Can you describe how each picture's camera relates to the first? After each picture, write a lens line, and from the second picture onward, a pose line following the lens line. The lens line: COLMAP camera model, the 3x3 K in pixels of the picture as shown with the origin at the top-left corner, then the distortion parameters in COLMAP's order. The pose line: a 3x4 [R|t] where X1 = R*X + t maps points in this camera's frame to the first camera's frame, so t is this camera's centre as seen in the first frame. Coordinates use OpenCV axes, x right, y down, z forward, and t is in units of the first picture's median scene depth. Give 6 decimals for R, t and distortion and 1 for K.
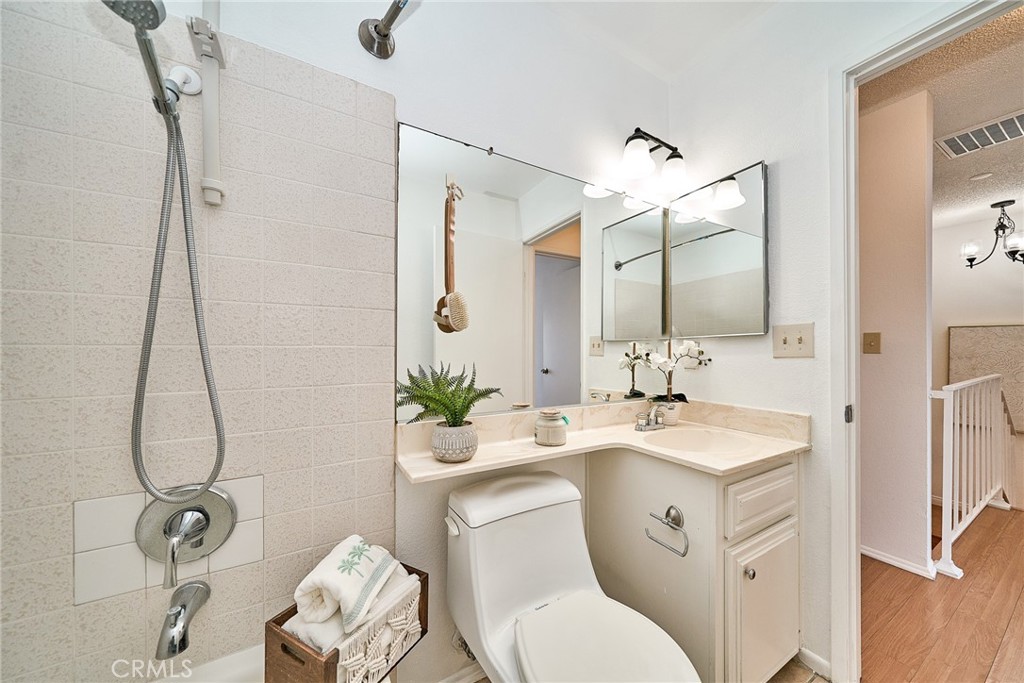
lens RADIAL K [[357.6, 0, 512.0], [0, 357.6, 341.5], [0, 0, 1]] dist [0.006013, 0.000084]
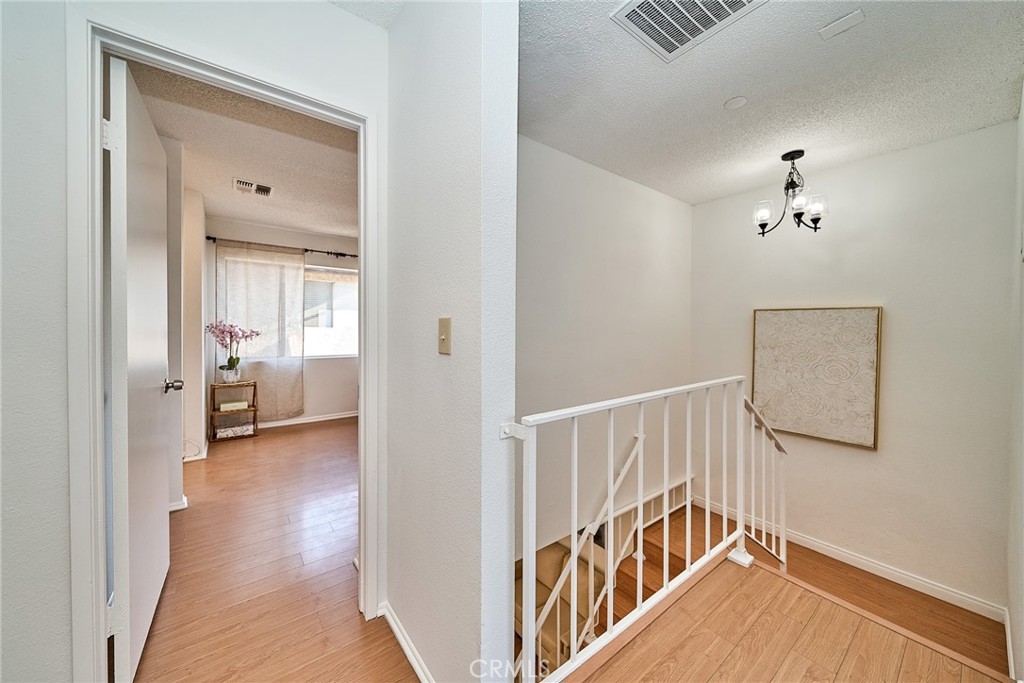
lens RADIAL K [[356.6, 0, 512.2], [0, 356.6, 325.0], [0, 0, 1]] dist [-0.000494, -0.000057]
pose [[0.995109, 0.004750, 0.098673, 0.663306], [-0.005586, 0.999951, 0.008207, -0.010803], [-0.098630, -0.008718, 0.995086, 0.277070]]
